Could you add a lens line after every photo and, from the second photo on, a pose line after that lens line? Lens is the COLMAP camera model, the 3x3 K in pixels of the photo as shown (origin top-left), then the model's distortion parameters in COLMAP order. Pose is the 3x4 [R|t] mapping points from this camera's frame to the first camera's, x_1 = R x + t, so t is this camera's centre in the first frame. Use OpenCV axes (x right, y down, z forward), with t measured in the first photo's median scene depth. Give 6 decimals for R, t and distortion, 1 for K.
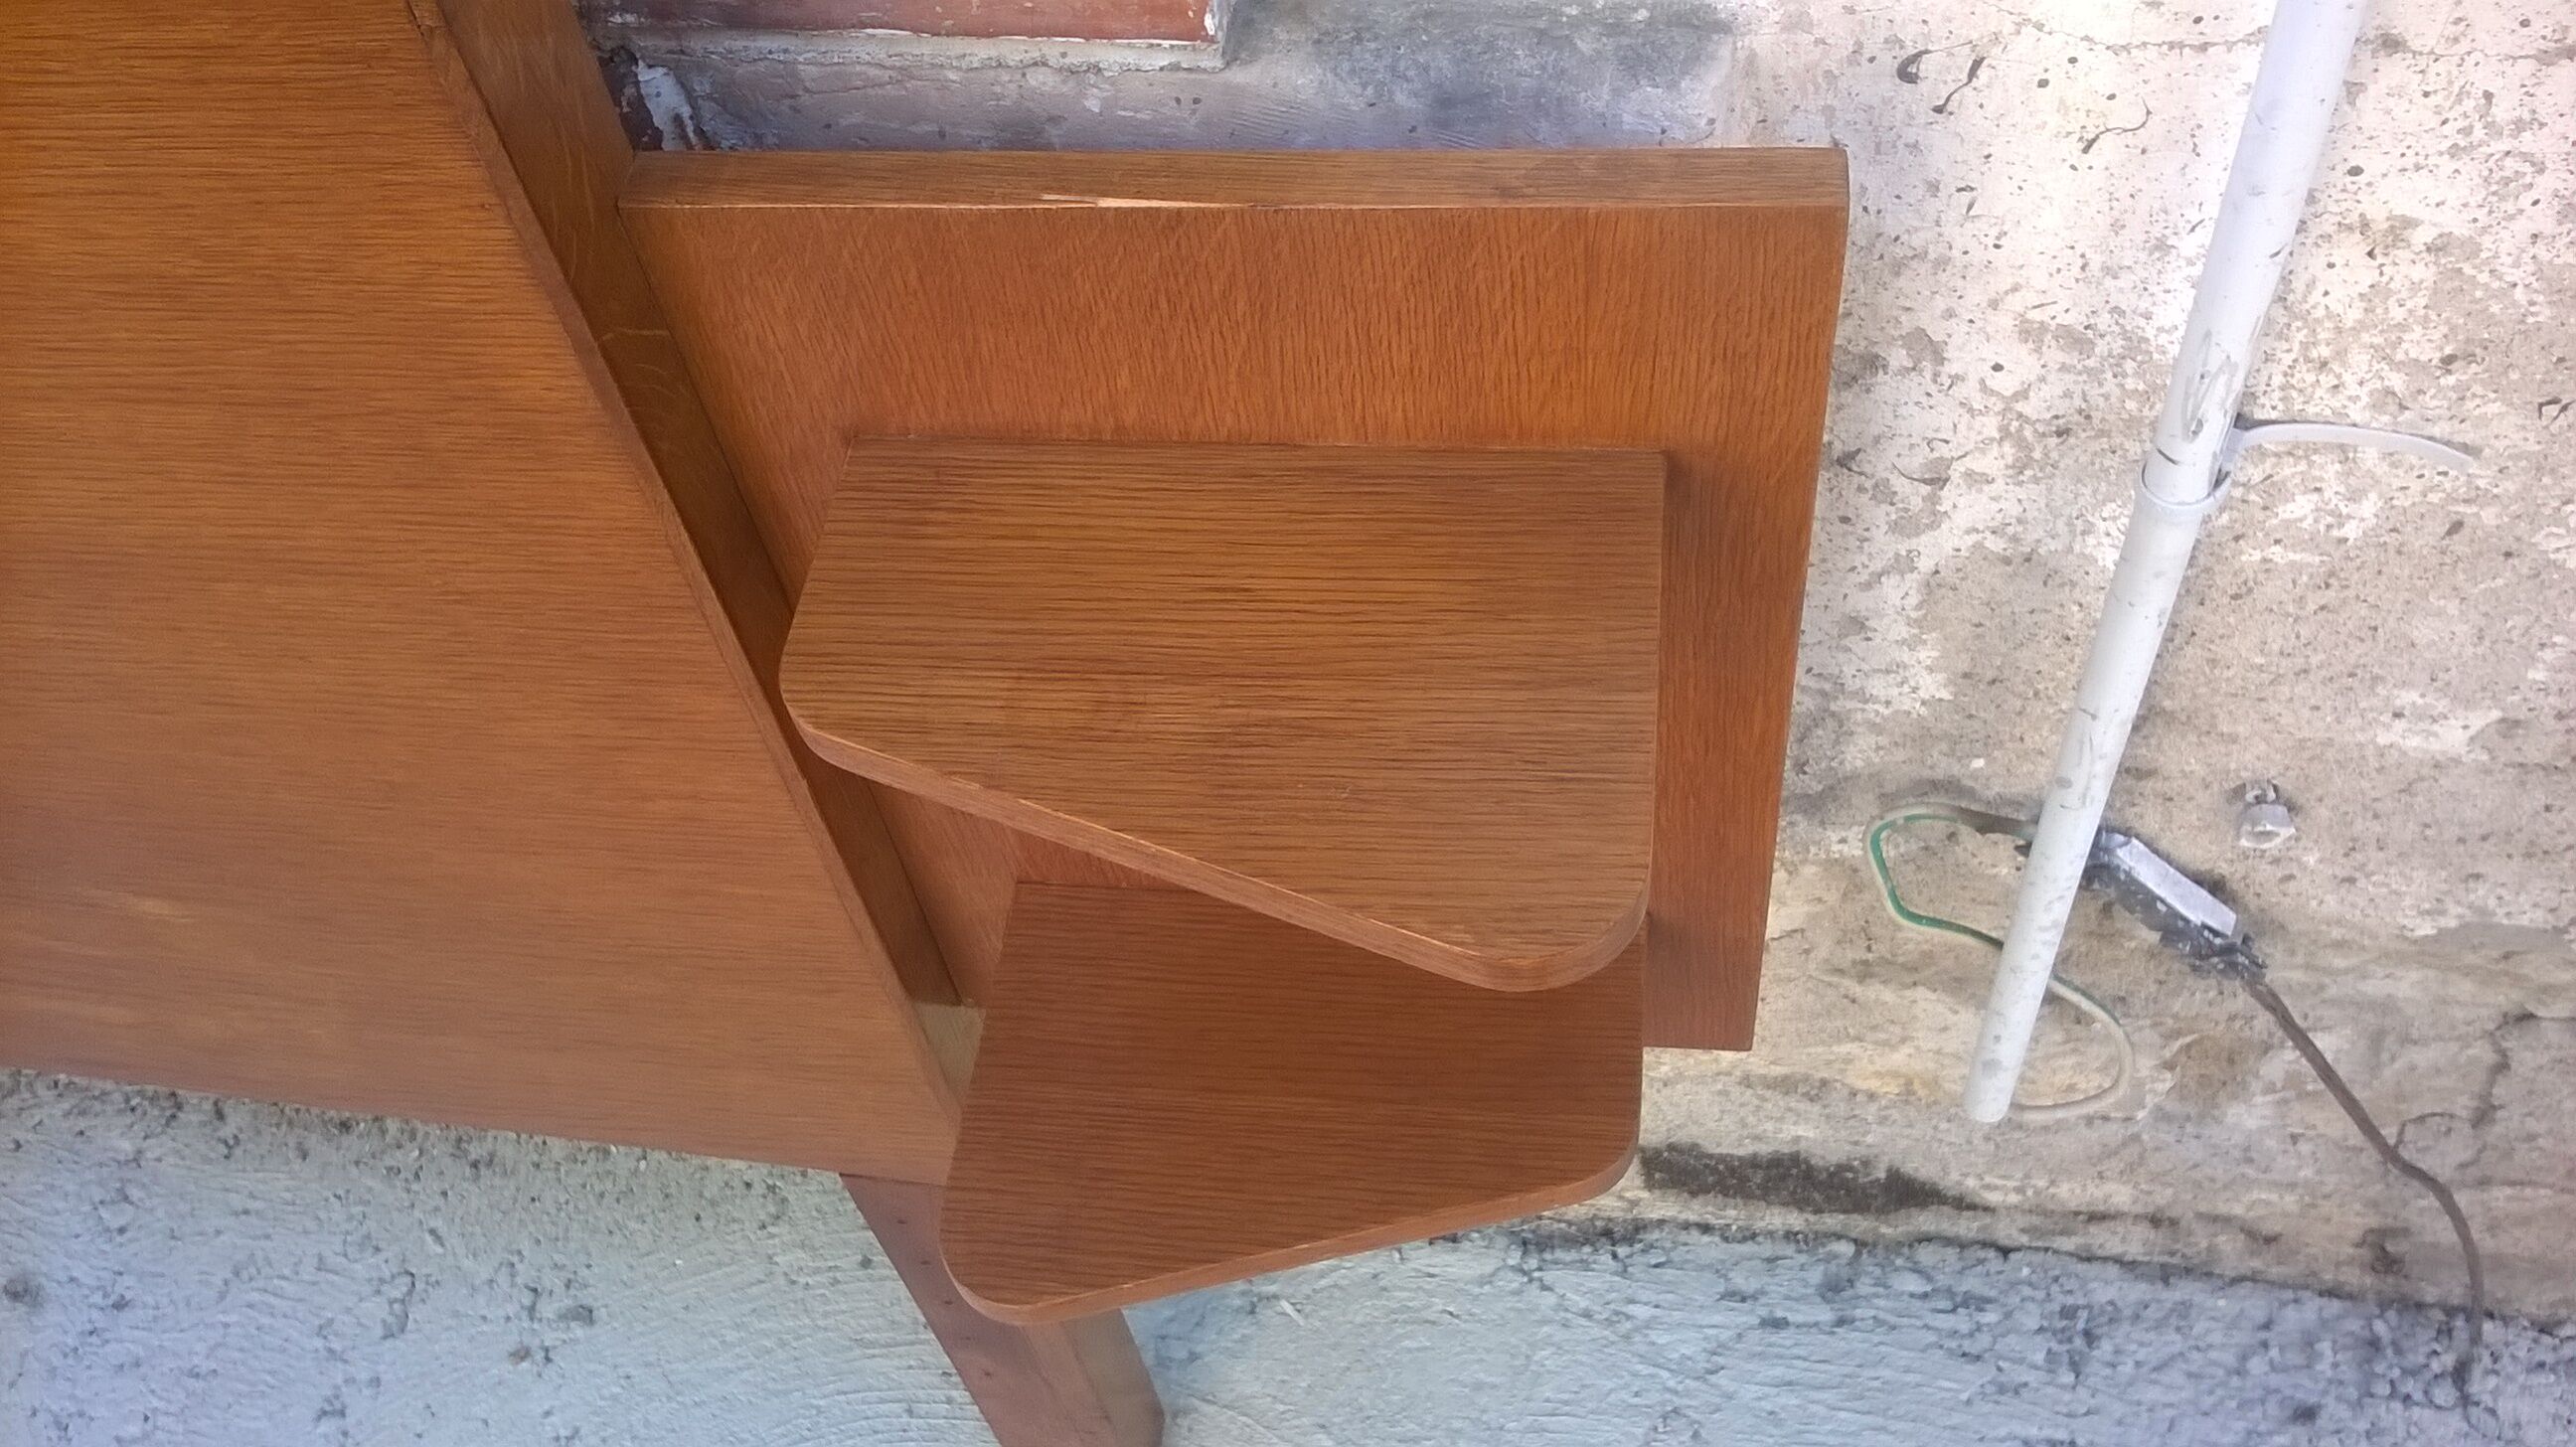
lens RADIAL K [[2311.7, 0, 1341.7], [0, 2311.7, 708.6], [0, 0, 1]] dist [0.039559, -0.182805]
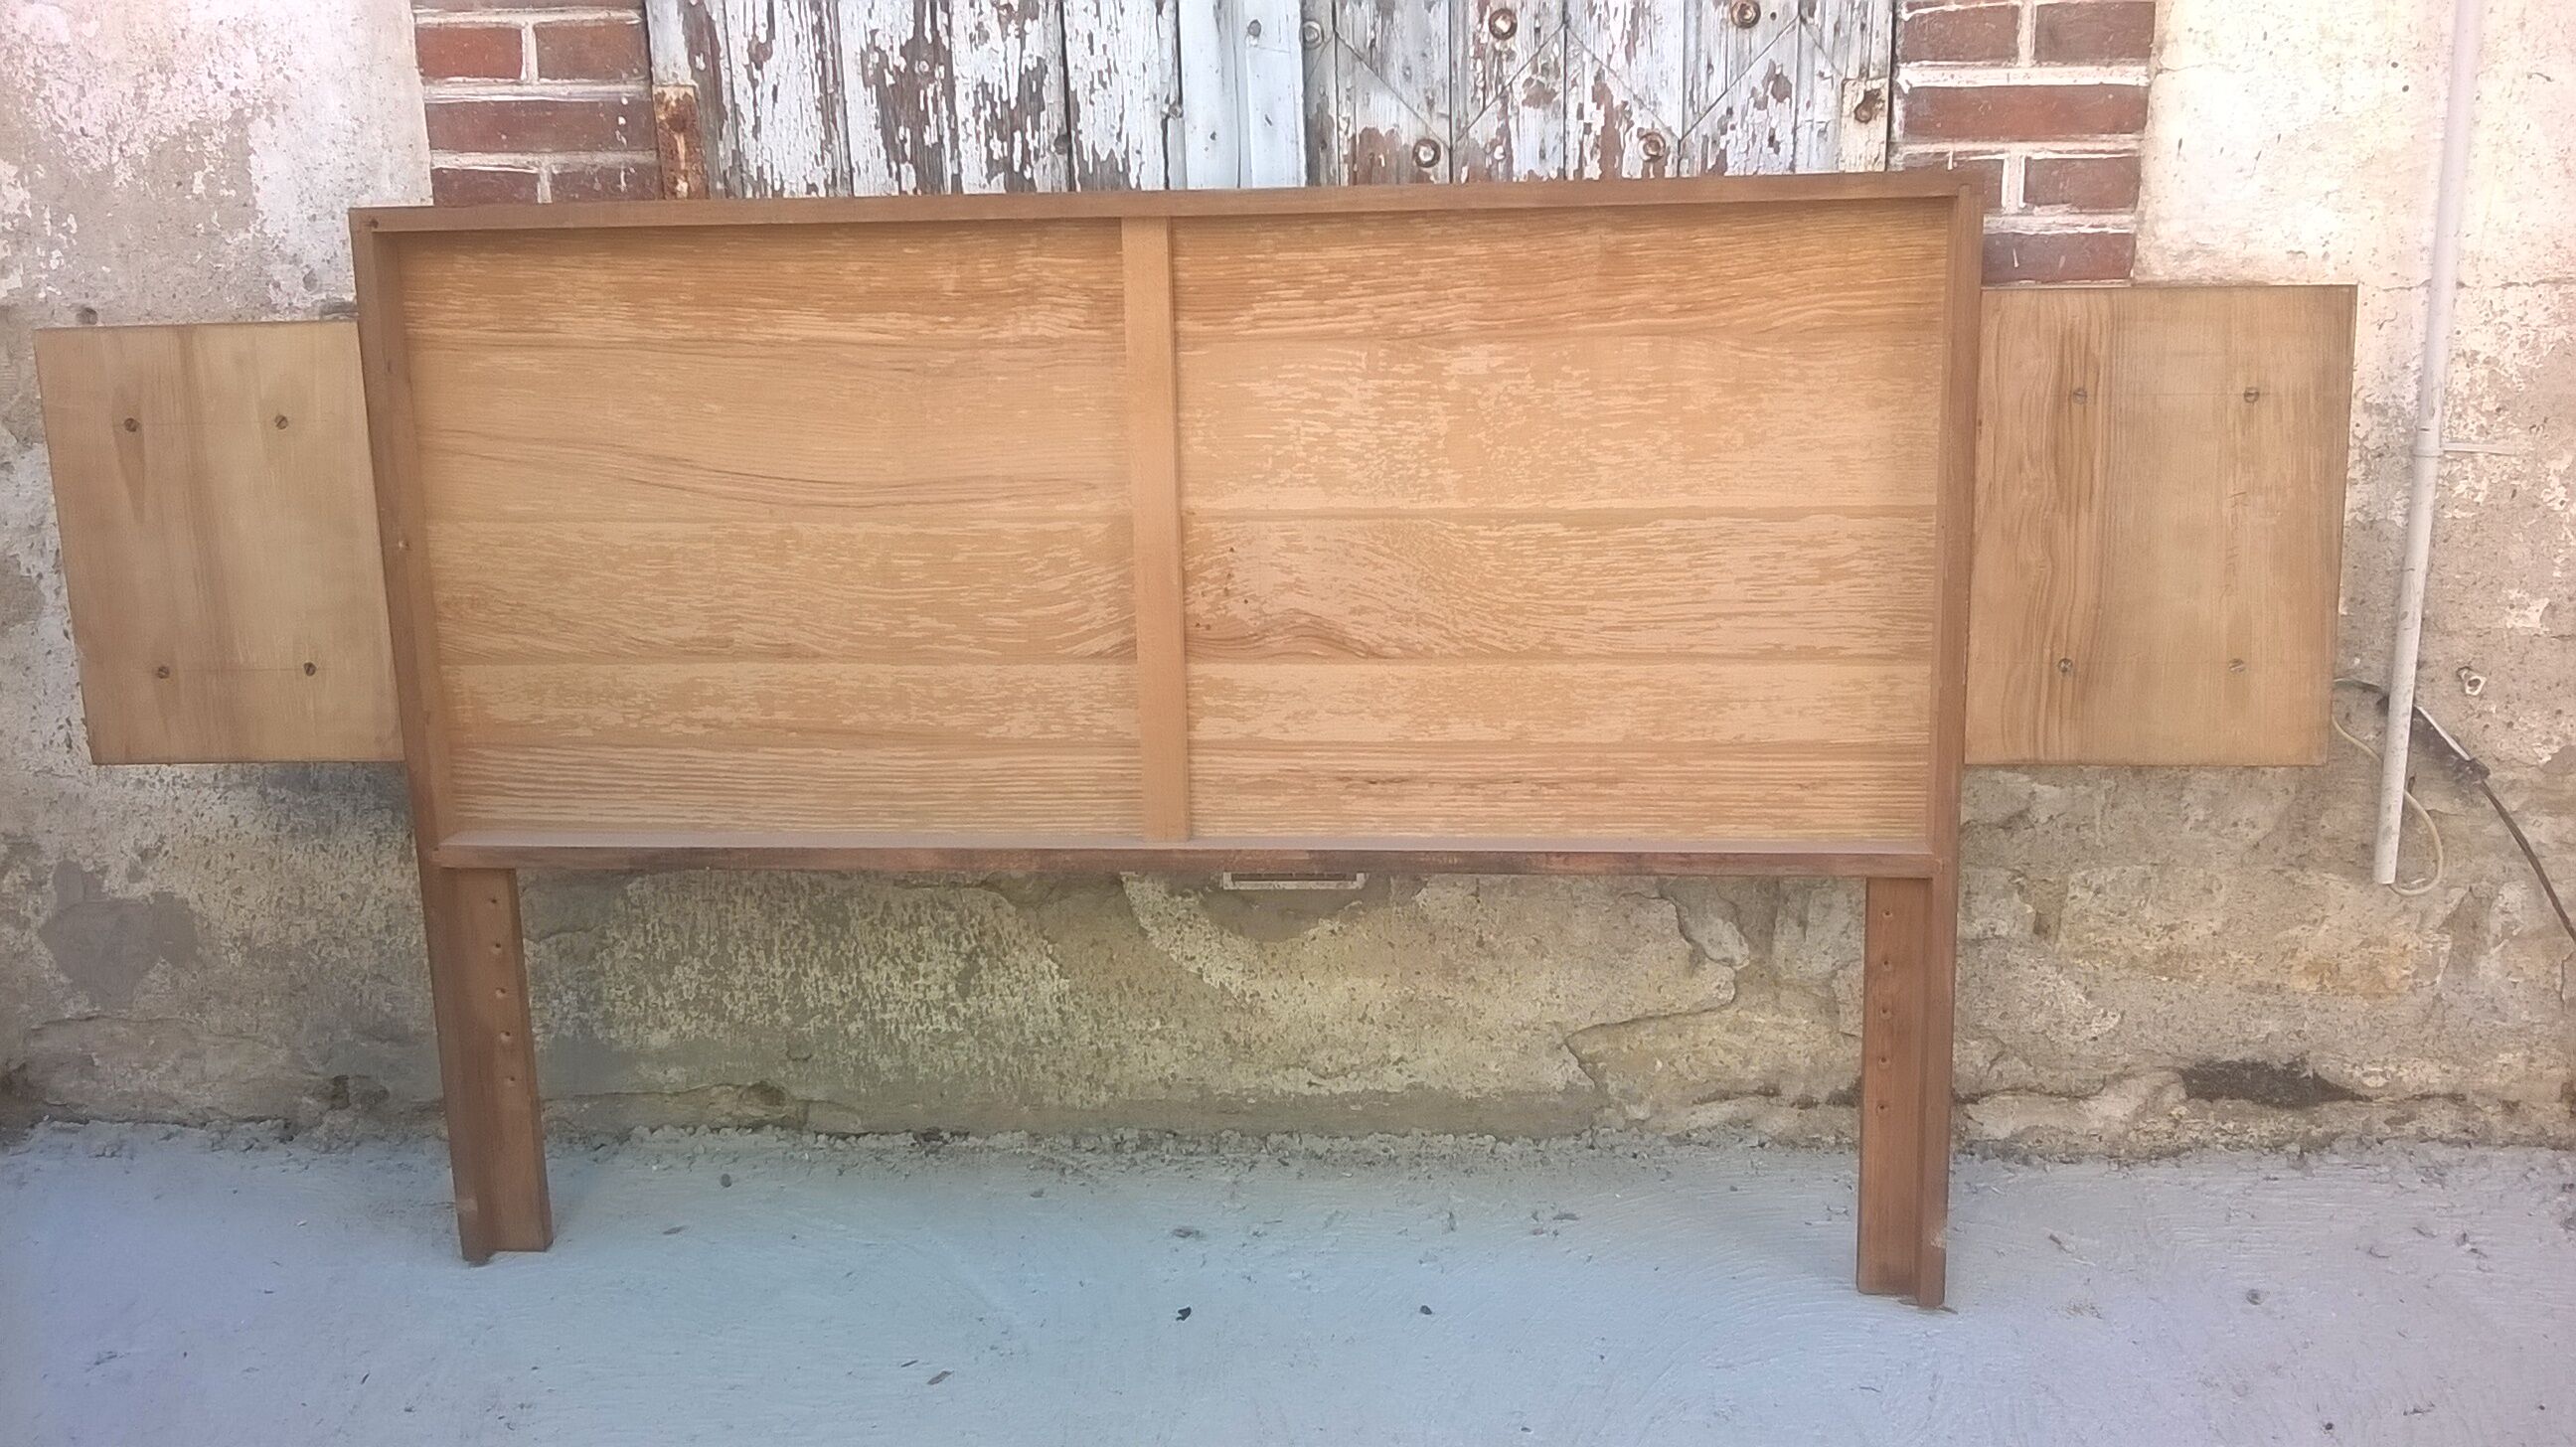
lens RADIAL K [[2311.7, 0, 1319.9], [0, 2311.7, 668.5], [0, 0, 1]] dist [0.039559, -0.182805]
pose [[0.993203, 0.044144, 0.107701, -1.505713], [0.035032, 0.769023, -0.638260, 2.169474], [-0.111000, 0.637695, 0.762250, -1.033194]]
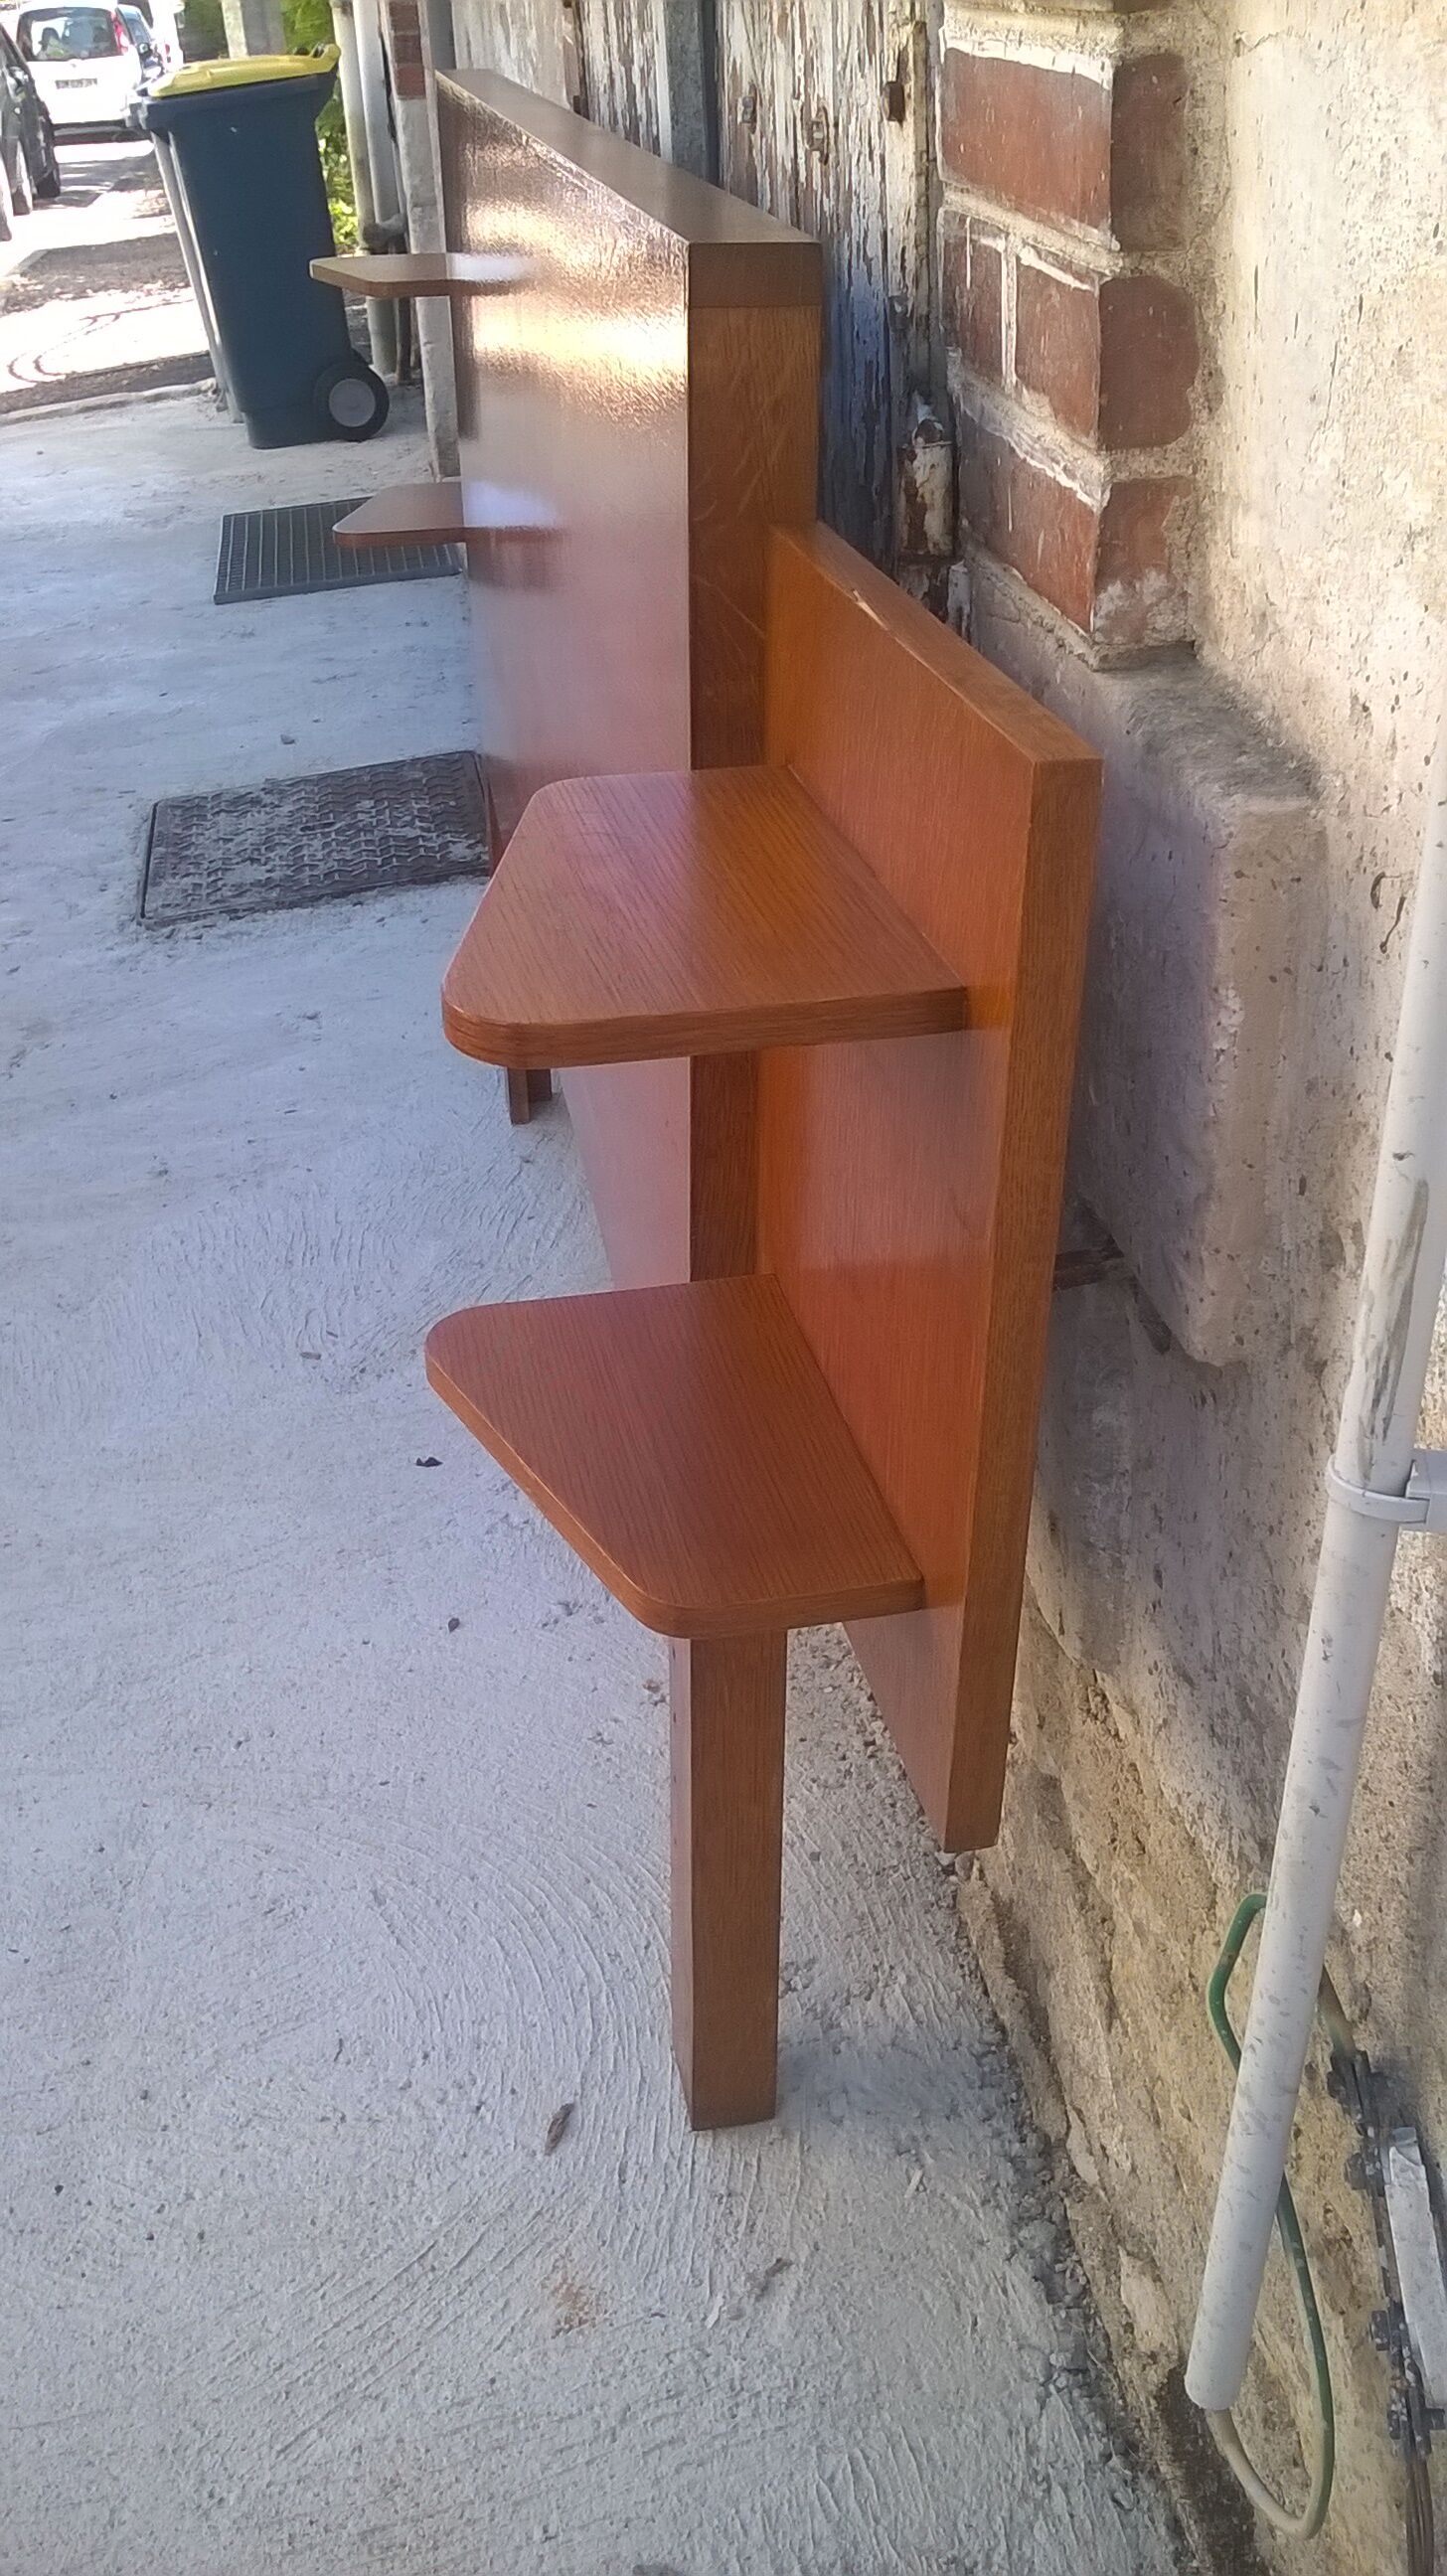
lens RADIAL K [[2311.7, 0, 713.9], [0, 2311.7, 1284.7], [0, 0, 1]] dist [0.039559, -0.182805]
pose [[0.325597, 0.557652, -0.763552, 1.013717], [-0.774606, 0.620408, 0.122797, -0.060632], [0.542191, 0.551469, 0.633964, 0.265275]]
